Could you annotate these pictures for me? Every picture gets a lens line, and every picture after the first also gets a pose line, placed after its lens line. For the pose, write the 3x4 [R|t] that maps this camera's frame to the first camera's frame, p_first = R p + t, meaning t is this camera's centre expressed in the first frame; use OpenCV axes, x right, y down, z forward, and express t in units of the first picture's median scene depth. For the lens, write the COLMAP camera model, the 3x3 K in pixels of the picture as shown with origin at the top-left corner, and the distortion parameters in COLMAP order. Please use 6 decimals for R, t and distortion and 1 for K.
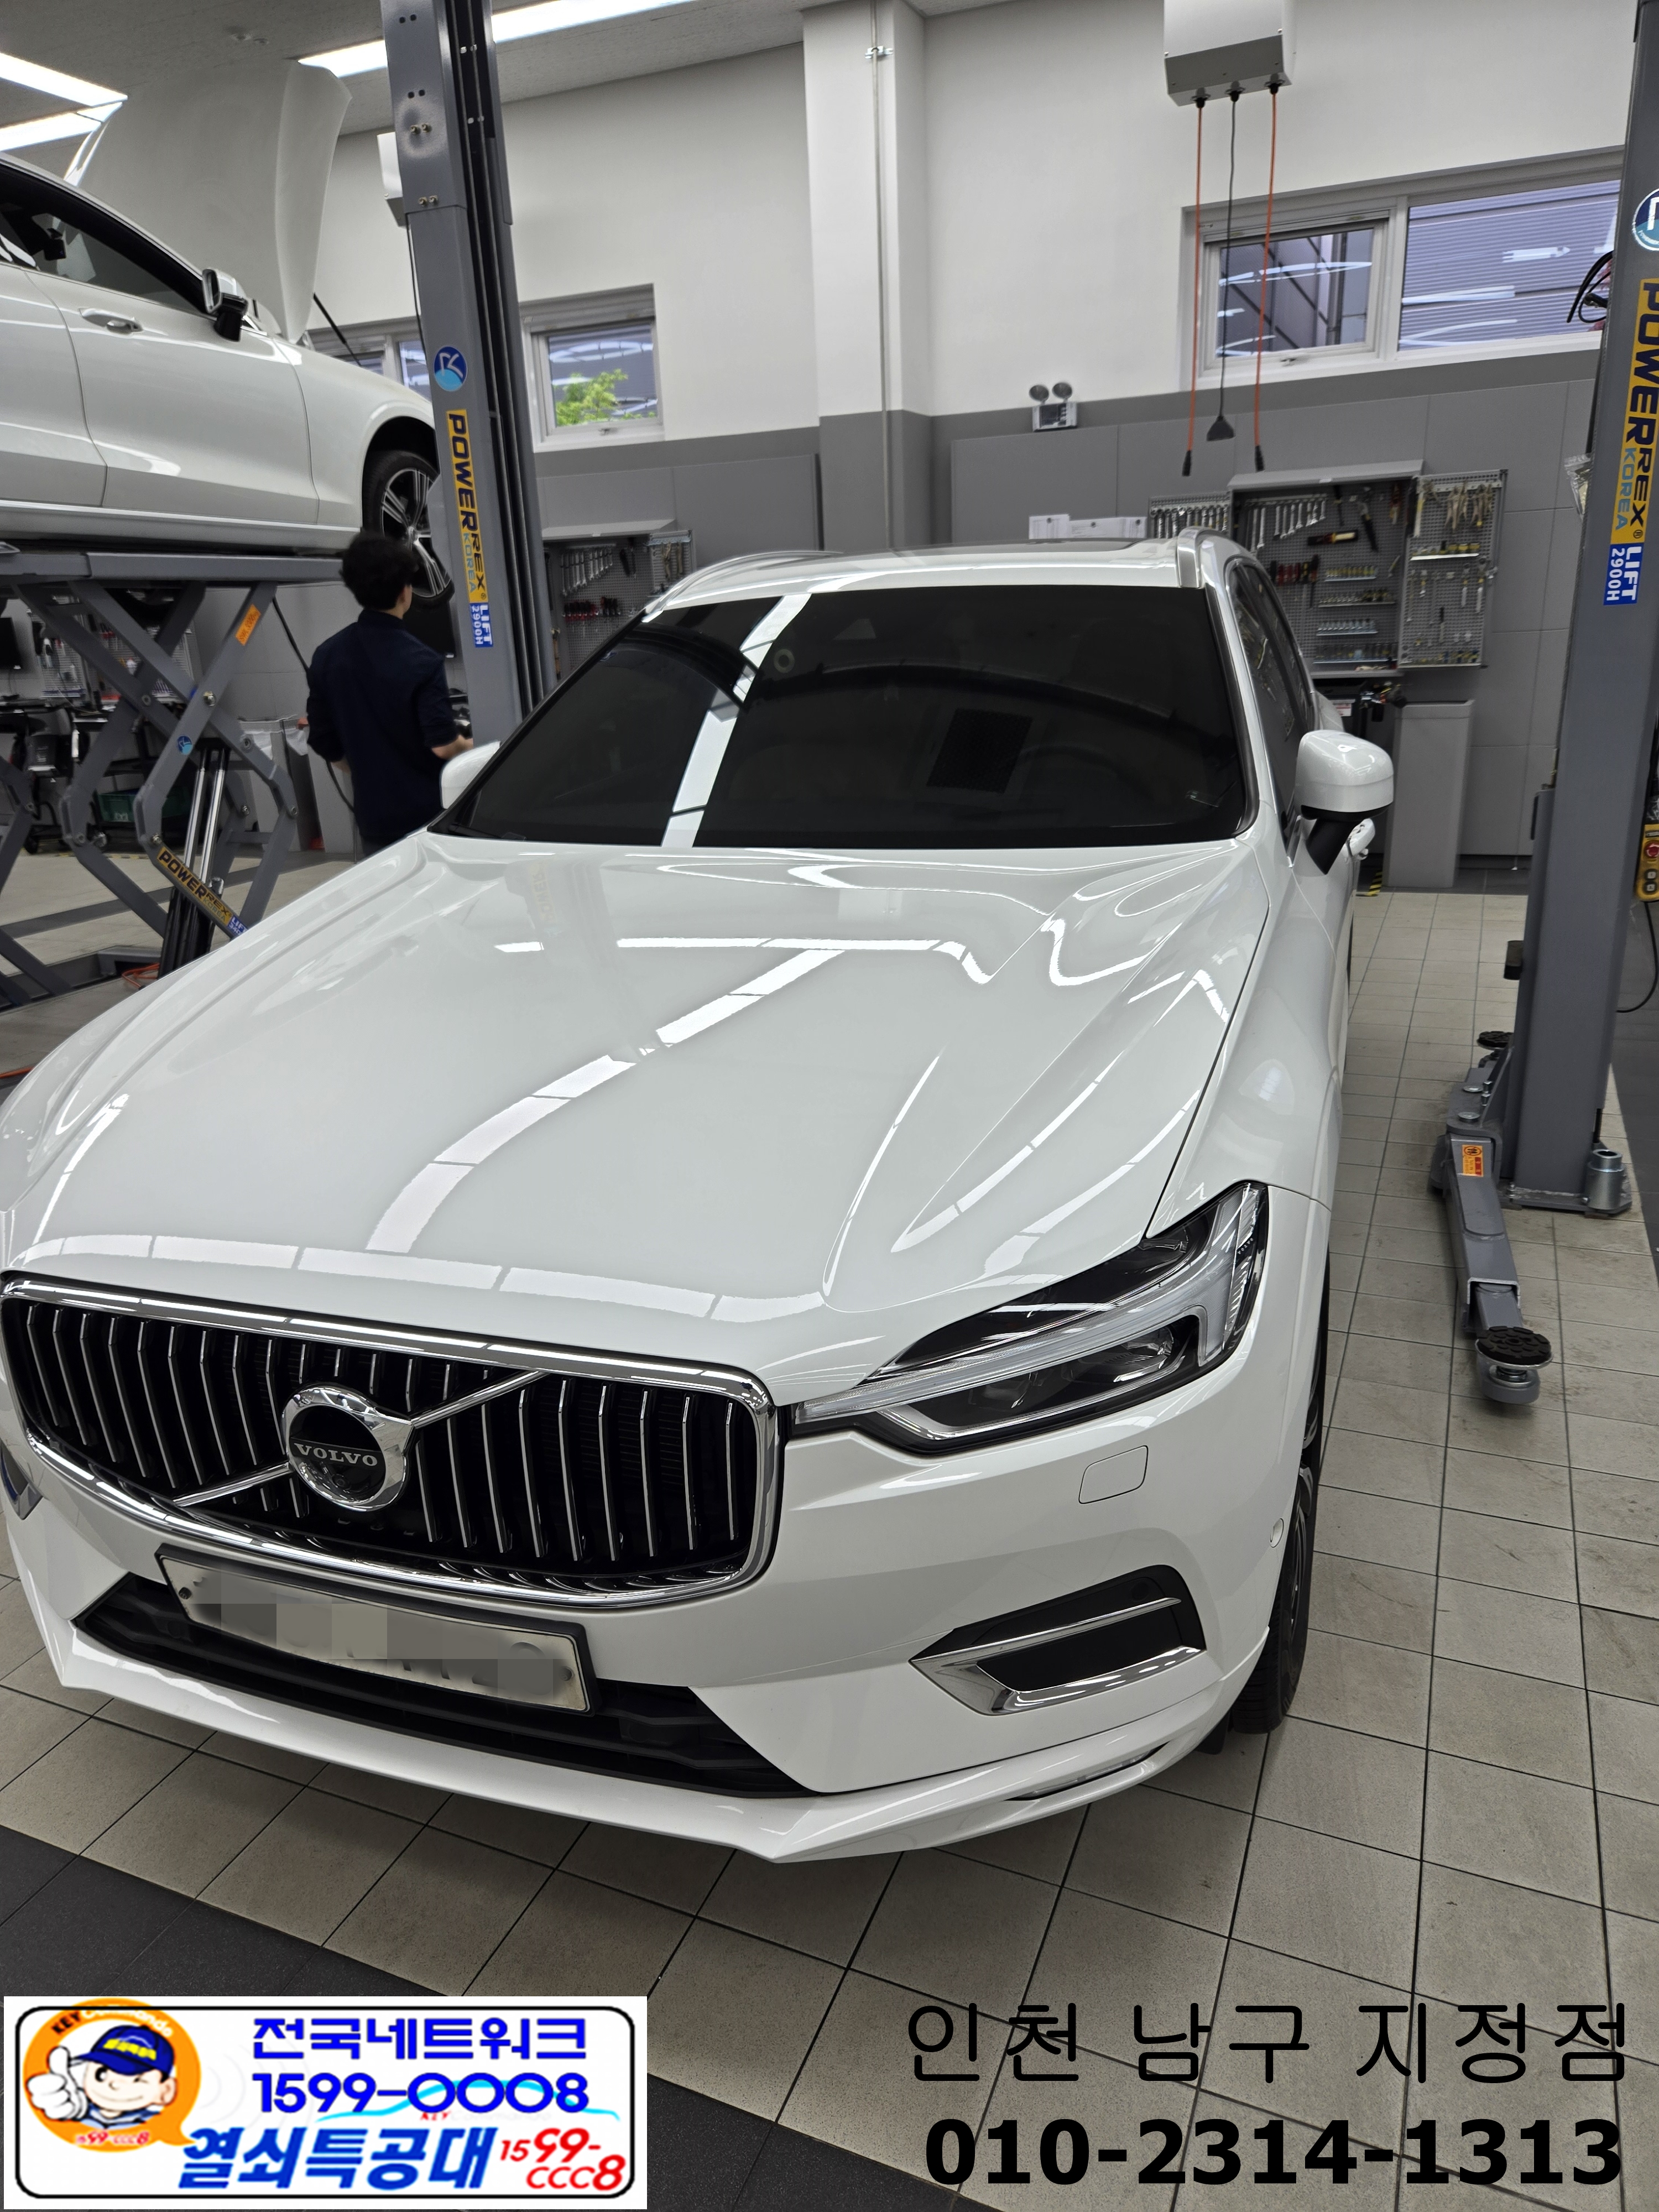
lens RADIAL K [[1468.9, 0, 839.3], [0, 1468.9, 1119.5], [0, 0, 1]] dist [0.026991, -0.001039]
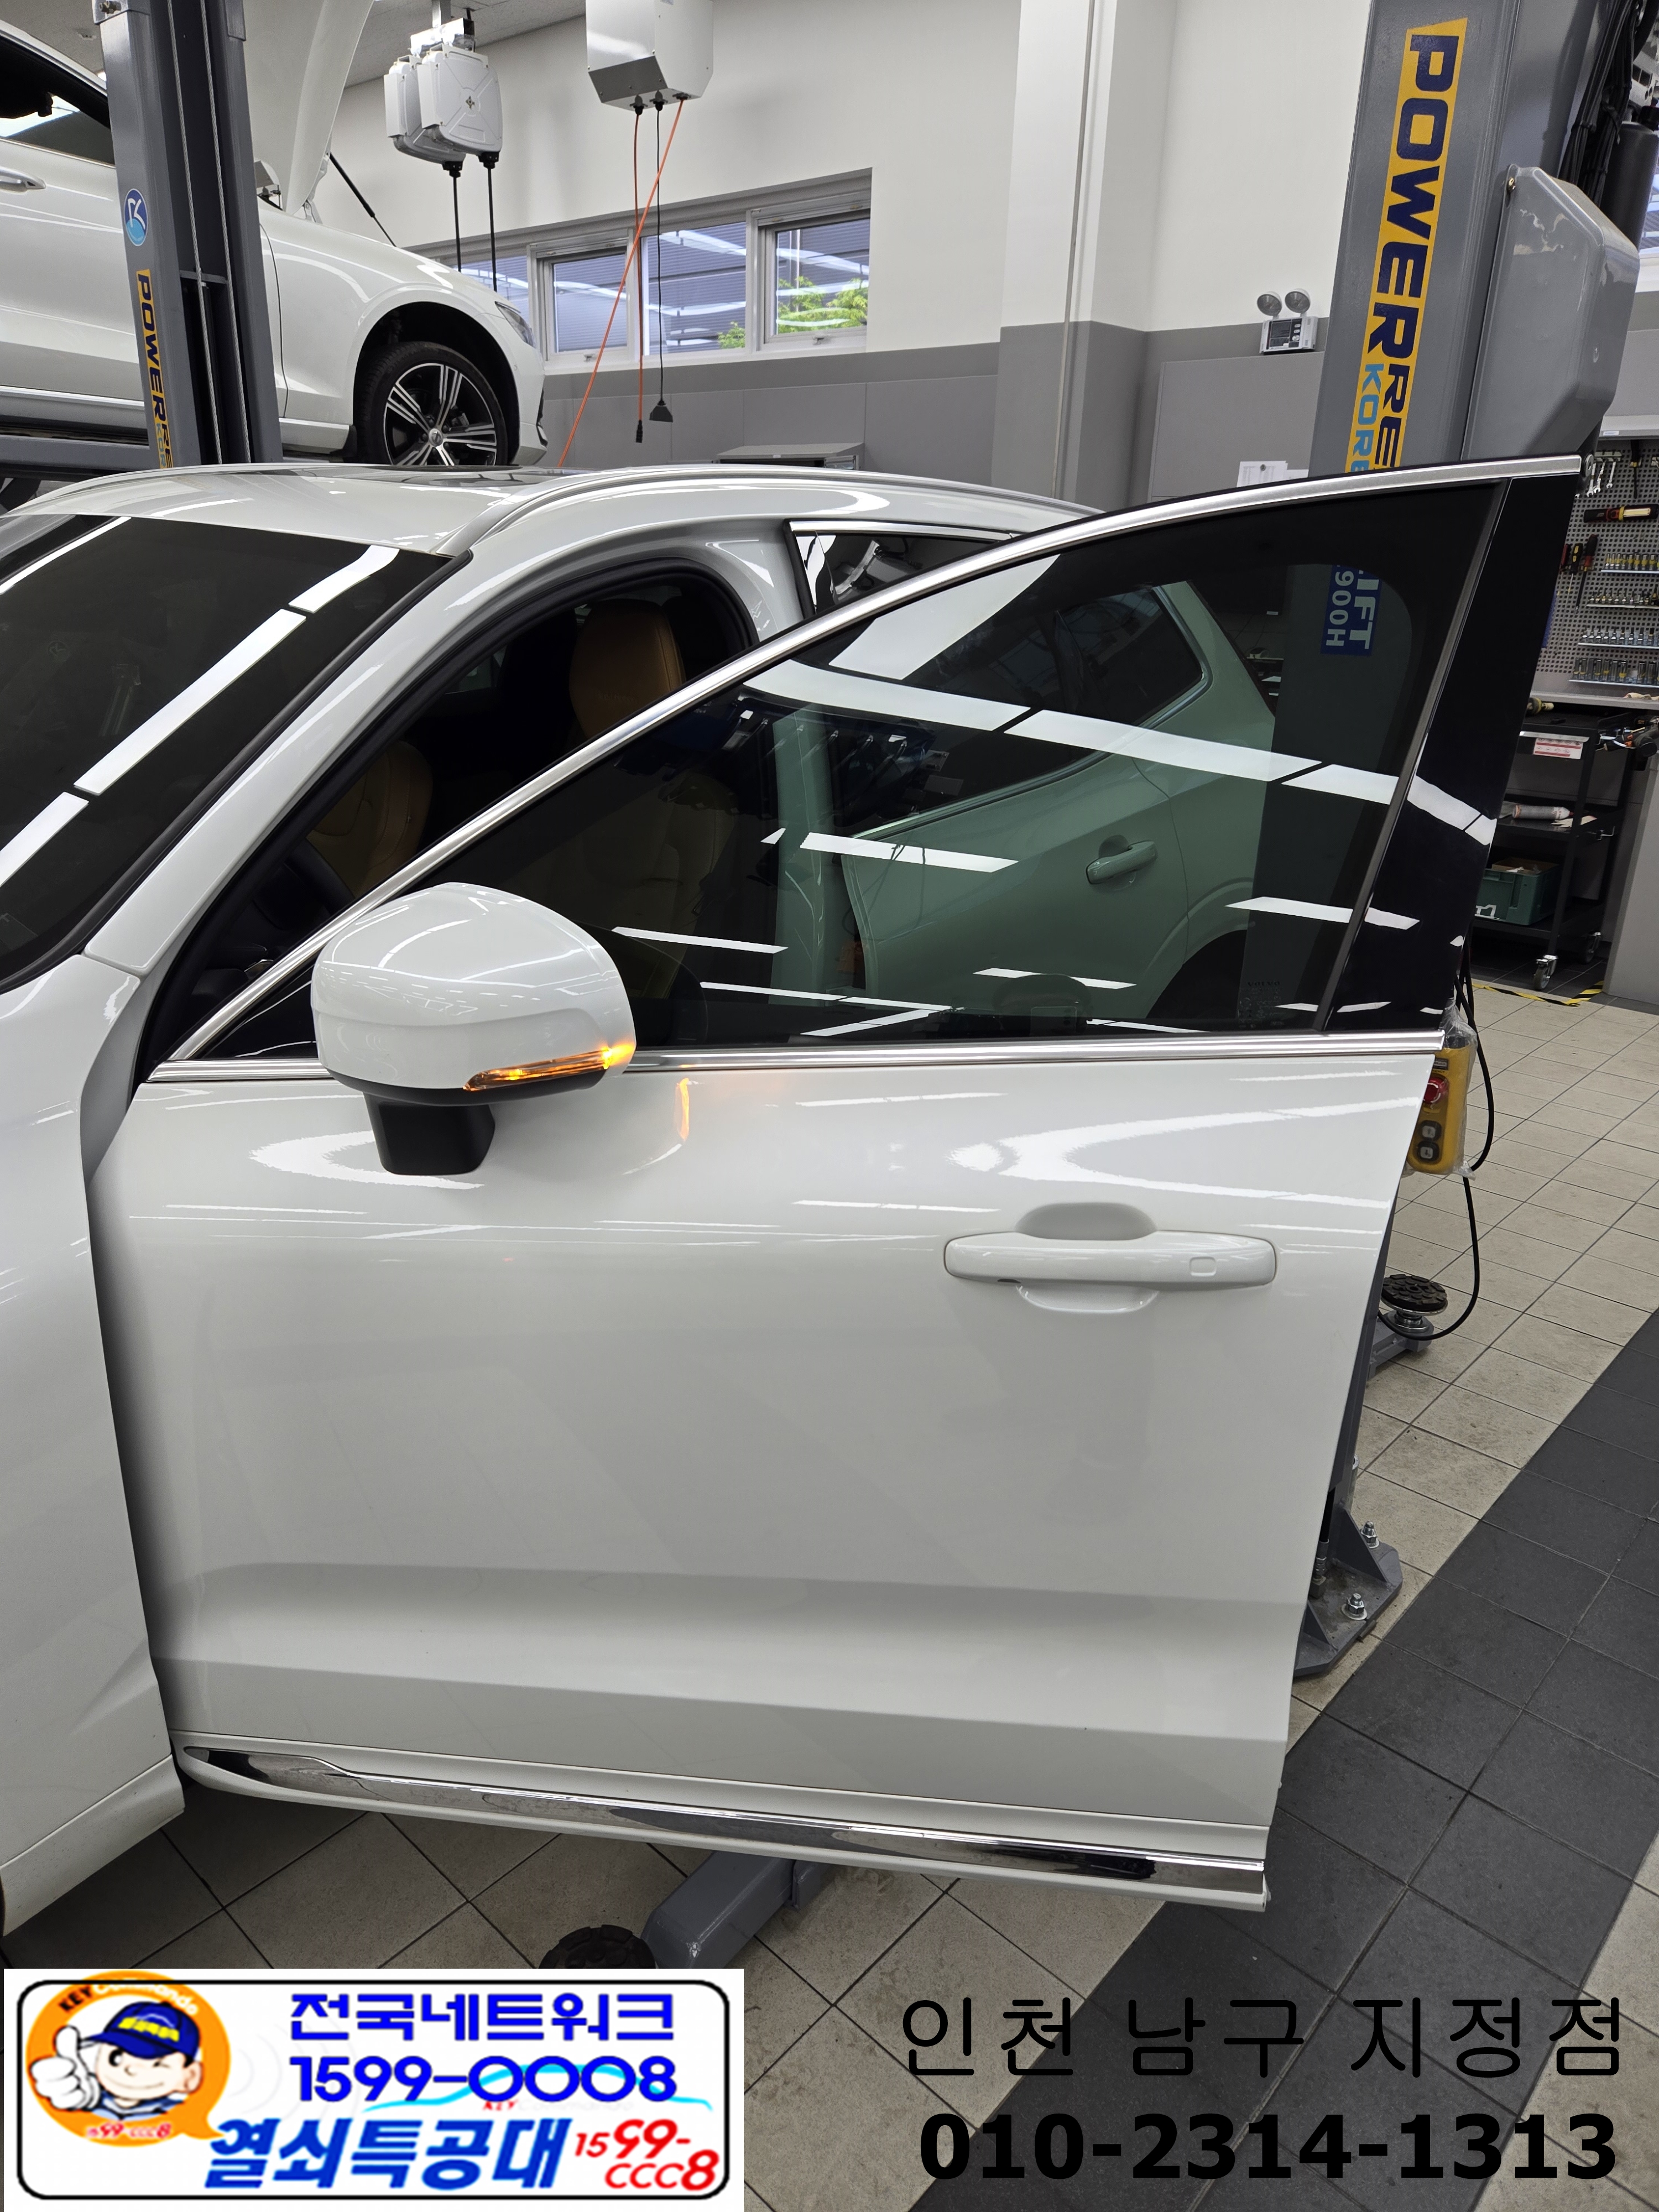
lens RADIAL K [[1468.9, 0, 827.0], [0, 1468.9, 1097.5], [0, 0, 1]] dist [0.026991, -0.001039]
pose [[0.939356, 0.183693, -0.289598, 0.239871], [-0.176169, 0.982981, 0.052077, -0.081652], [0.294236, 0.002100, 0.955731, 0.190799]]
